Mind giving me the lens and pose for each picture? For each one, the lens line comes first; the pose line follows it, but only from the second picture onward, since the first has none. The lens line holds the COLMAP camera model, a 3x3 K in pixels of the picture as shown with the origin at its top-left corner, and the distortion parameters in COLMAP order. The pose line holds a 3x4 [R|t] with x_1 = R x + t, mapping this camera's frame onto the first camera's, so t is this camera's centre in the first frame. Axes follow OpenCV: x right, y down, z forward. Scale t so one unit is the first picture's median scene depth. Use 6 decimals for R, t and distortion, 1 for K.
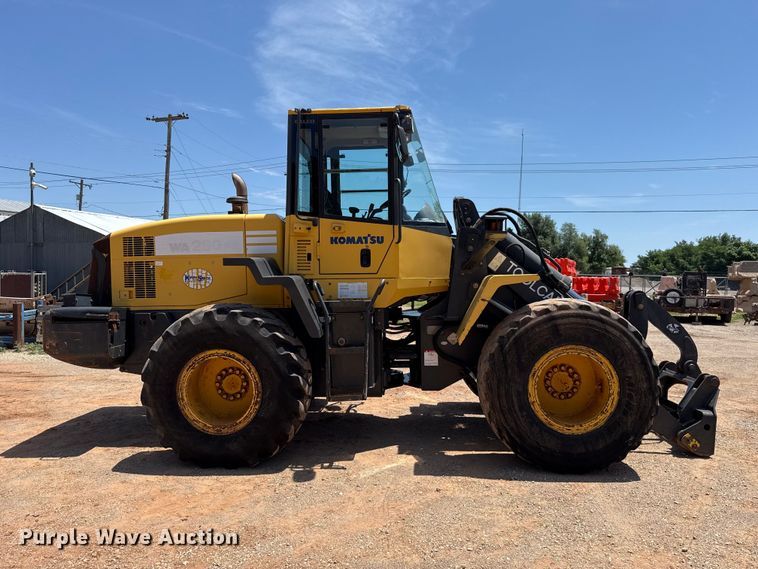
lens RADIAL K [[535.4, 0, 376.5], [0, 535.4, 286.3], [0, 0, 1]] dist [0.042169, -0.054782]
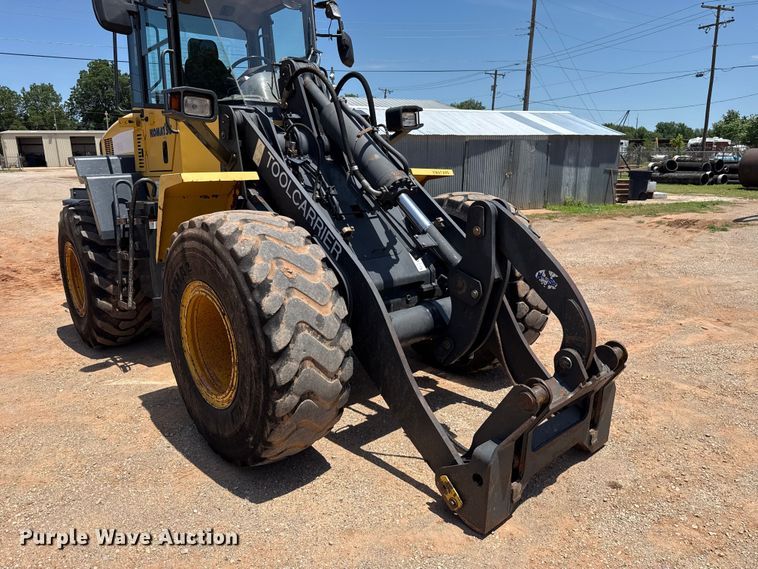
lens RADIAL K [[535.4, 0, 380.6], [0, 535.4, 283.6], [0, 0, 1]] dist [0.042169, -0.054782]
pose [[0.704743, 0.140032, -0.695506, 0.845779], [0.003253, 0.979680, 0.200543, -0.018382], [0.709455, -0.143593, 0.689967, 0.595980]]
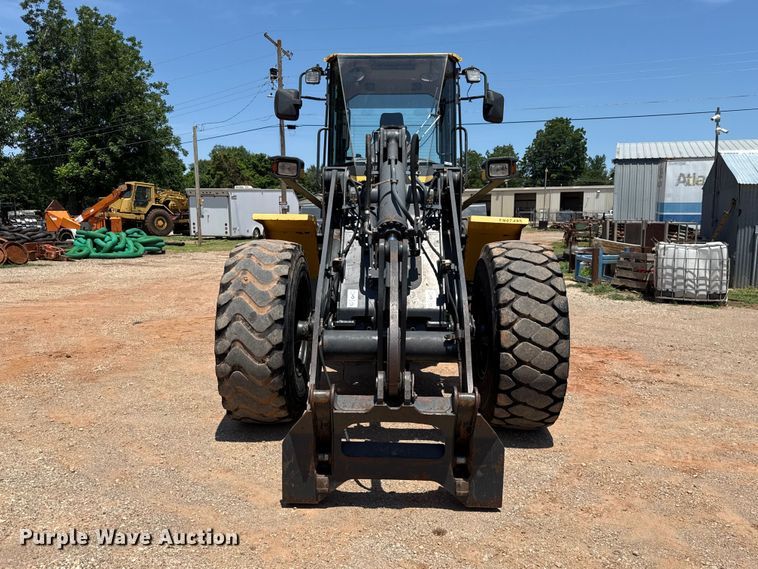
lens RADIAL K [[593.9, 0, 376.7], [0, 593.9, 284.5], [0, 0, 1]] dist [0.063064, -0.080468]
pose [[0.023641, 0.100707, -0.994635, 1.242637], [-0.031699, 0.994488, 0.099939, -0.007414], [0.999218, 0.029166, 0.026703, 1.048153]]
